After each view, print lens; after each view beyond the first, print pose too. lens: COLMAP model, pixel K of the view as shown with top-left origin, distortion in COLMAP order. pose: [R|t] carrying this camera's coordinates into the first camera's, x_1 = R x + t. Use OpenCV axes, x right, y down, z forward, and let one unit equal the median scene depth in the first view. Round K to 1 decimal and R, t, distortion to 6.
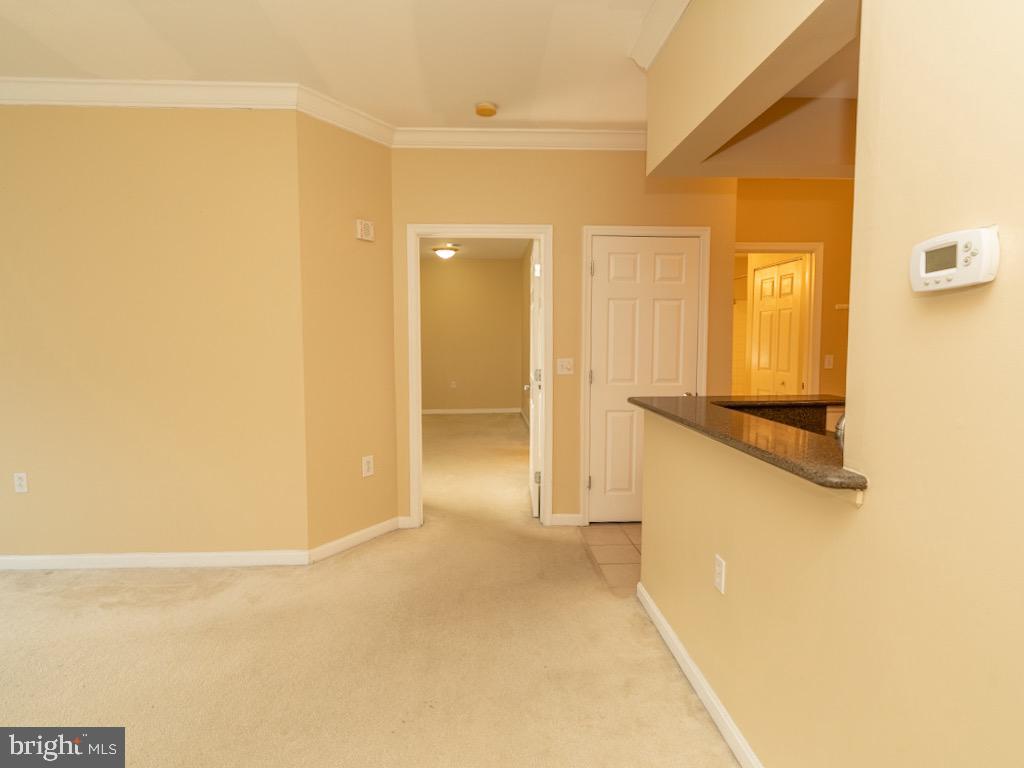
lens RADIAL K [[551.6, 0, 510.9], [0, 551.6, 387.4], [0, 0, 1]] dist [-0.005650, 0.002203]
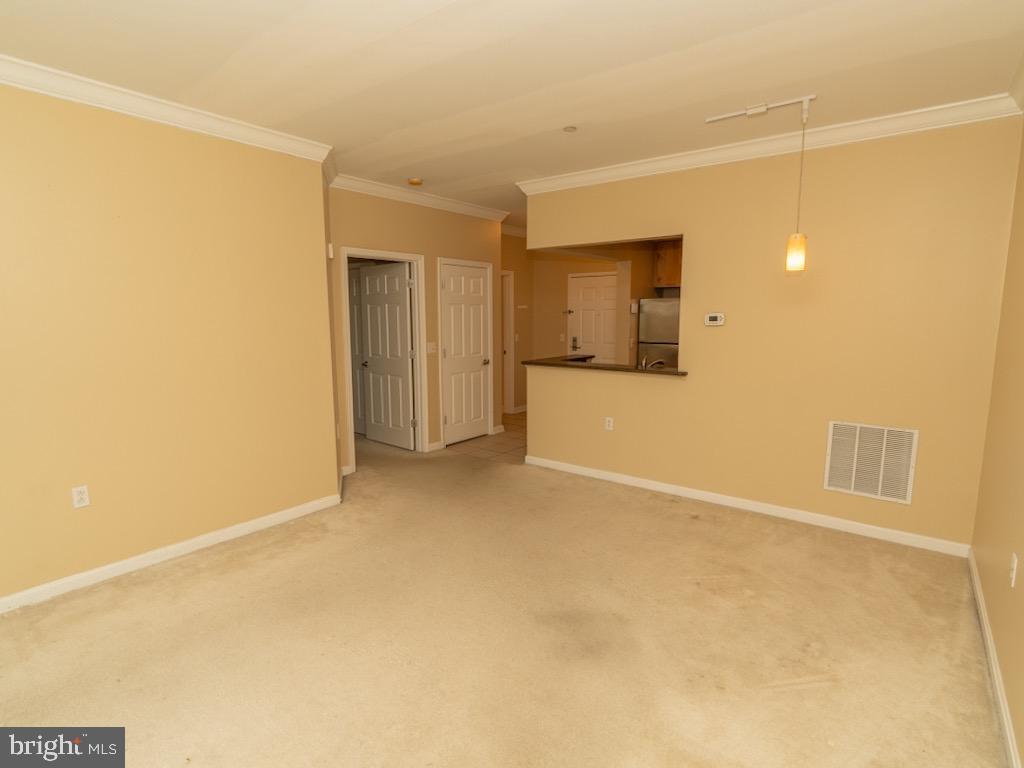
lens RADIAL K [[539.6, 0, 512.0], [0, 539.6, 384.0], [0, 0, 1]] dist [-0.003503, 0.001110]
pose [[0.649291, -0.102159, 0.753648, -1.076477], [0.067832, 0.994767, 0.076404, -0.044004], [-0.757509, 0.001513, 0.652823, -0.187494]]
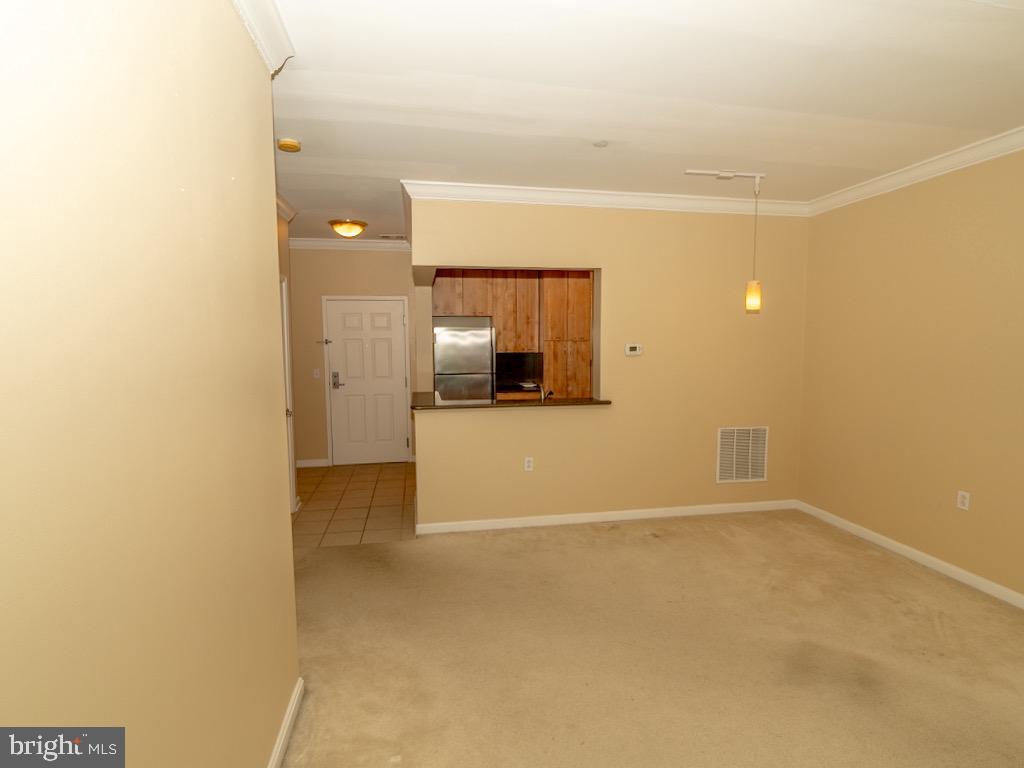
lens RADIAL K [[532.8, 0, 515.9], [0, 532.8, 380.6], [0, 0, 1]] dist [-0.003044, -0.000061]
pose [[-0.146071, -0.079991, 0.986035, -1.099678], [0.088427, 0.991680, 0.093548, -0.142995], [-0.985314, 0.100857, -0.137782, 0.789550]]
